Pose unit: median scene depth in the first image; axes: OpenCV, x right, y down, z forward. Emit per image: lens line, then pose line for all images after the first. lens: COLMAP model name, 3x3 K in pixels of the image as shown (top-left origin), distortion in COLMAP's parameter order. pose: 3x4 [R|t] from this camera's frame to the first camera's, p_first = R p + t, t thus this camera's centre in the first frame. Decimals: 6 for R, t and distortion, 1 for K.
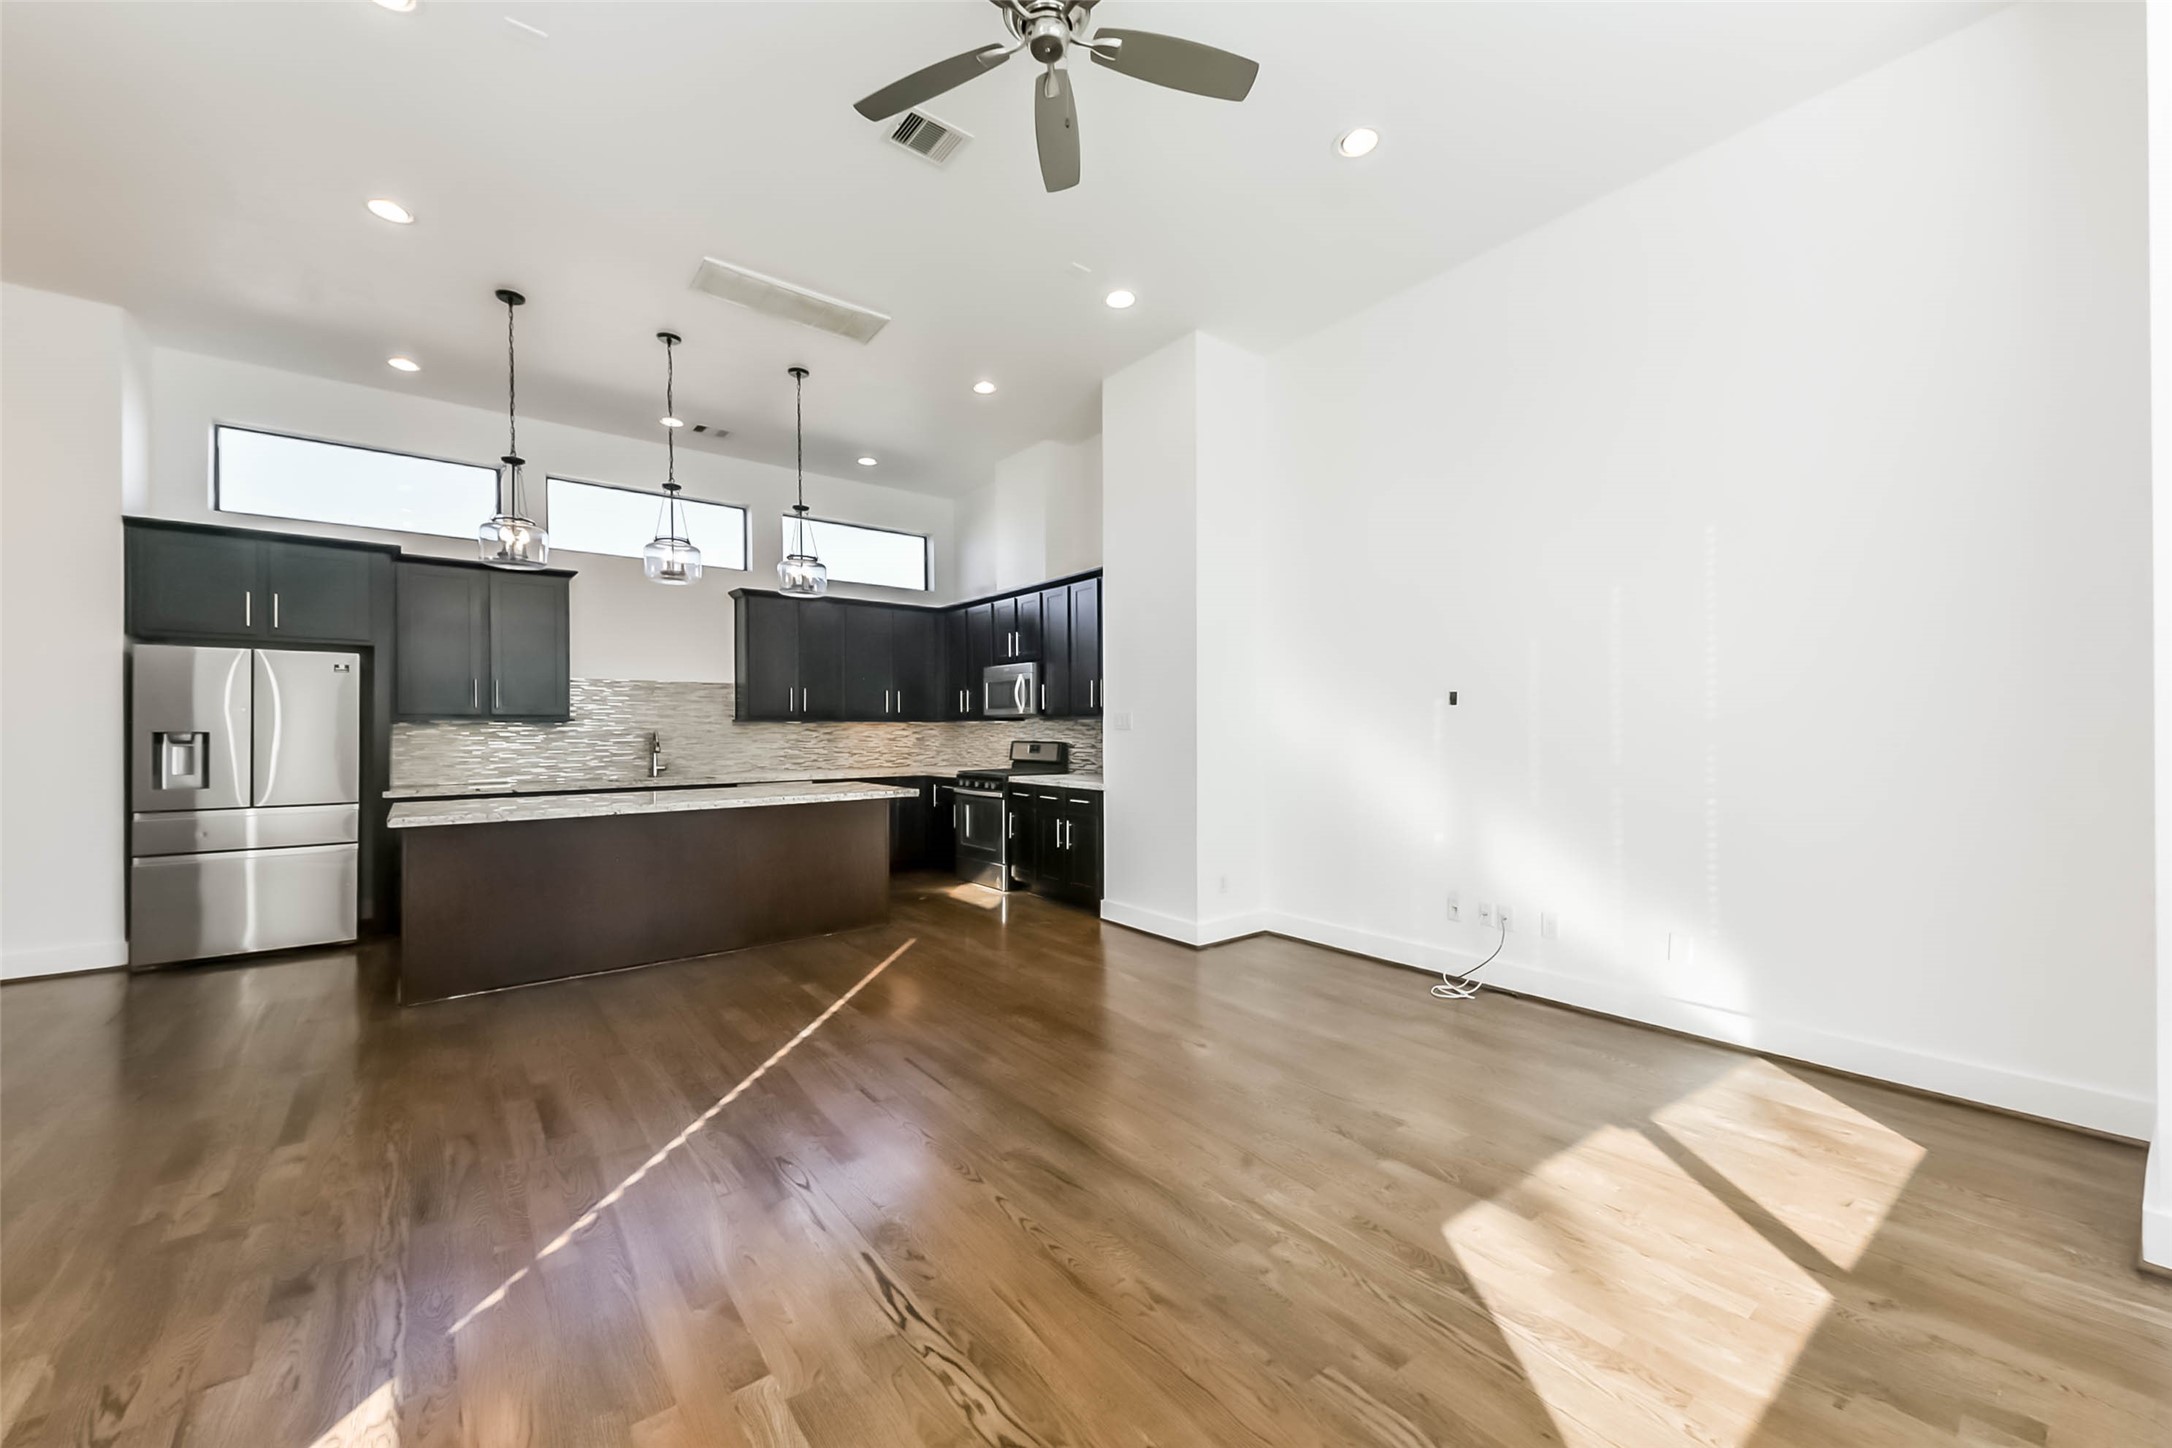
lens RADIAL K [[847.6, 0, 1088.0], [0, 847.6, 717.9], [0, 0, 1]] dist [0.030718, -0.005704]
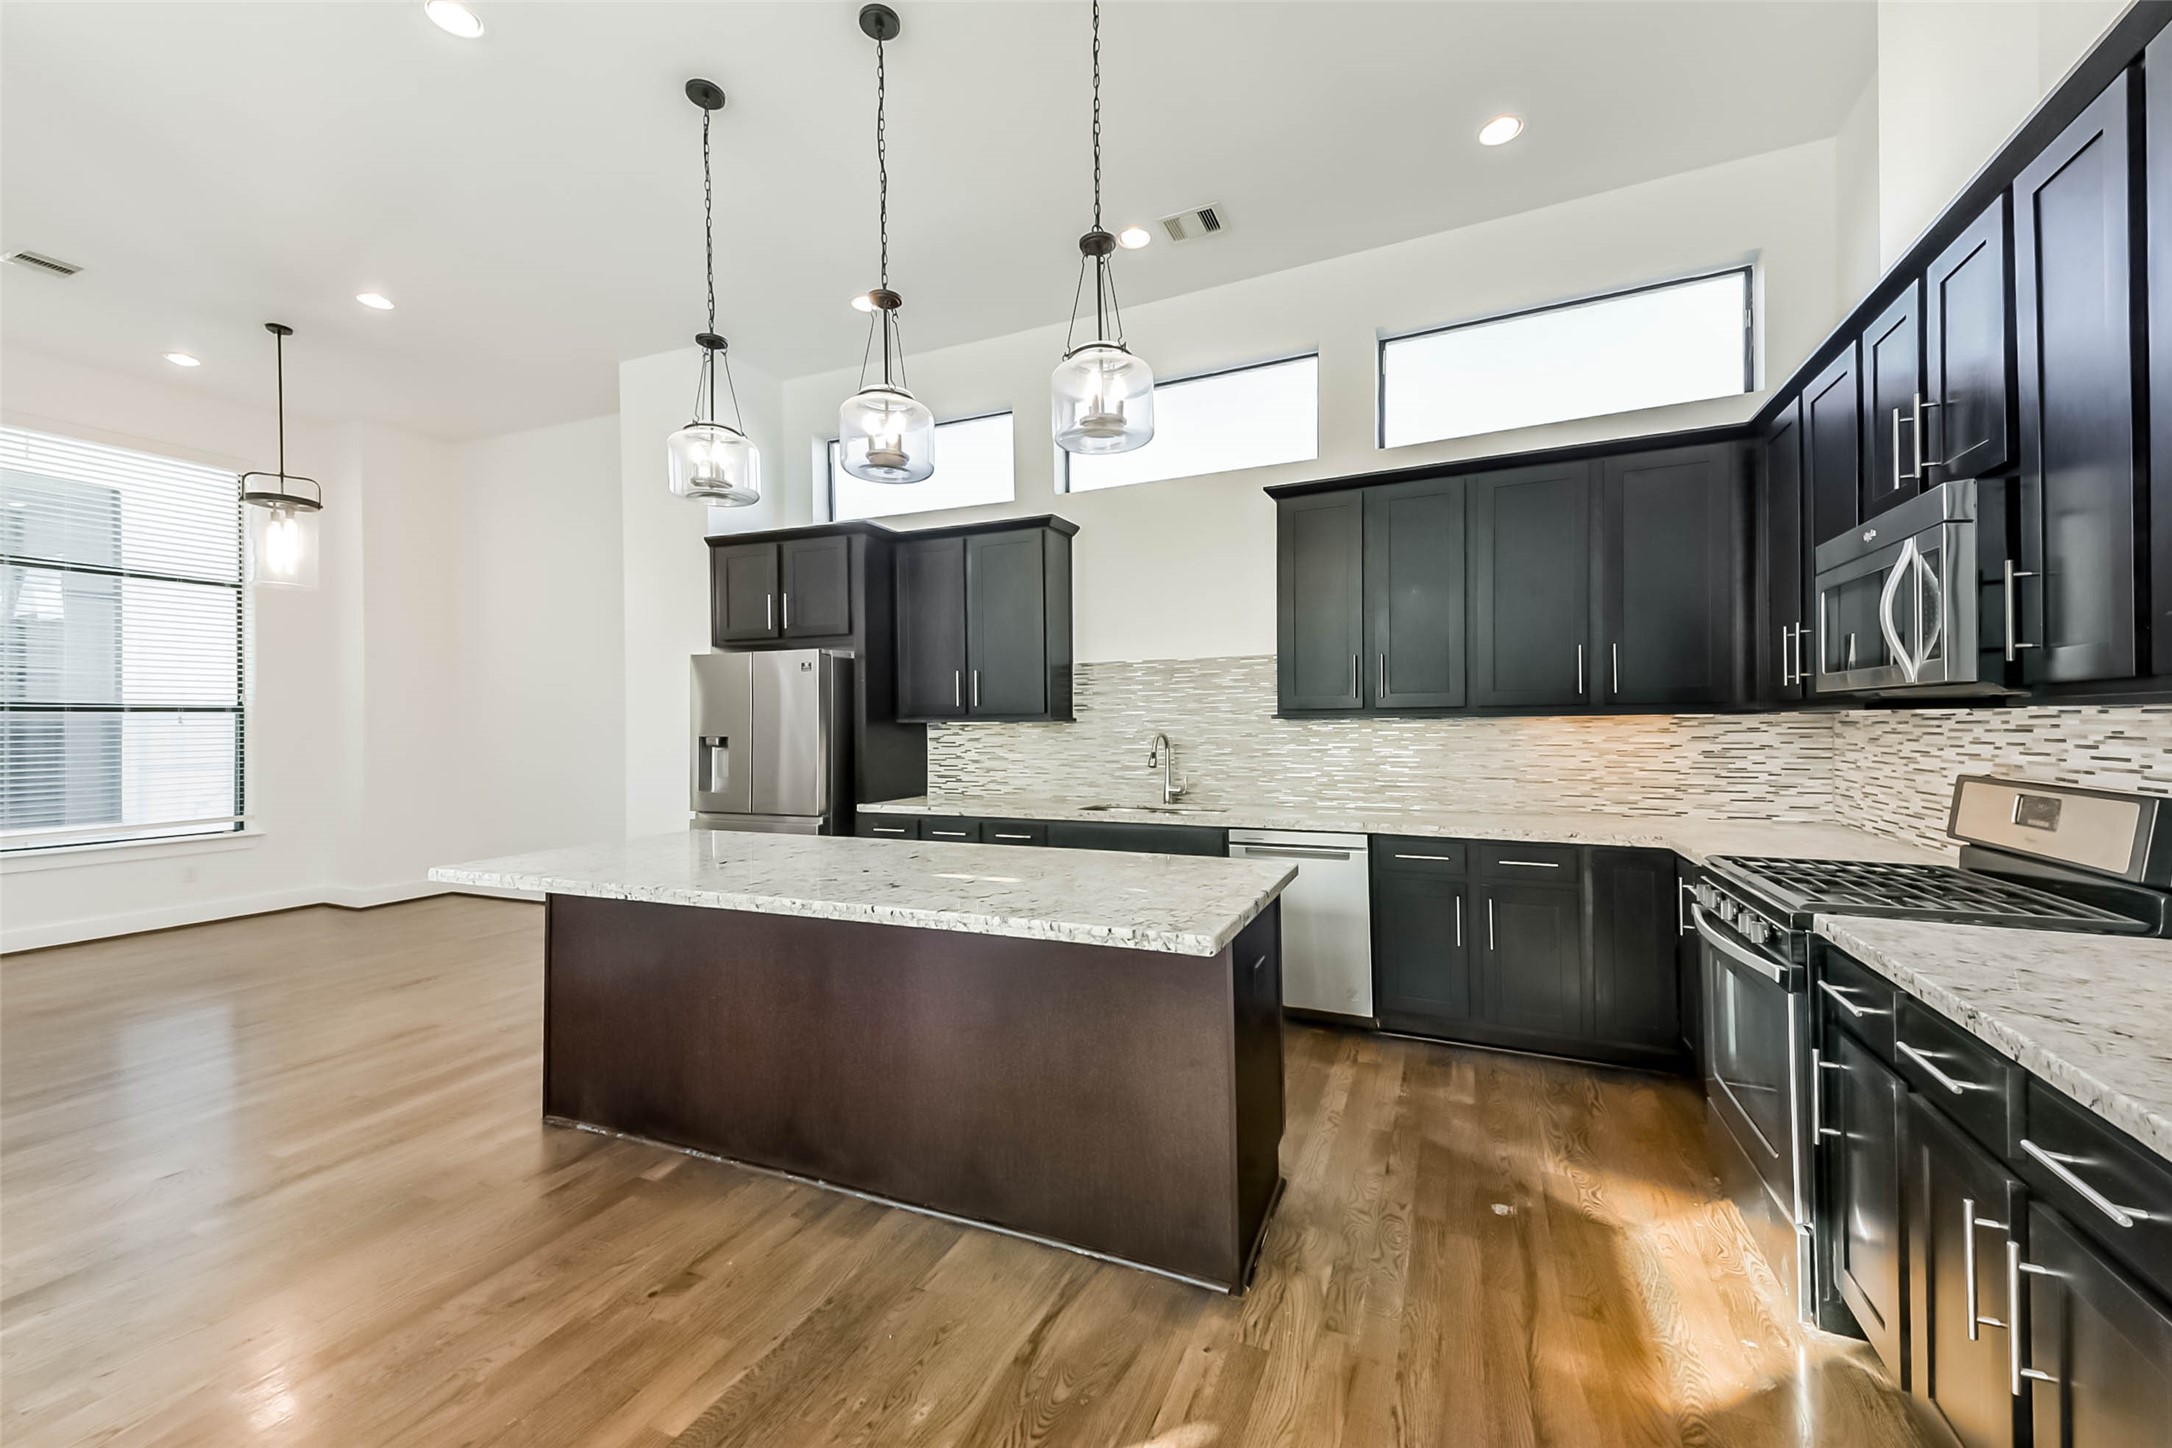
lens RADIAL K [[872.1, 0, 1072.6], [0, 872.1, 725.2], [0, 0, 1]] dist [0.053865, -0.002248]
pose [[0.459684, 0.000081, -0.888082, 0.064593], [0.019545, 0.999757, 0.010208, 0.000032], [0.887867, -0.022050, 0.459571, 0.660831]]
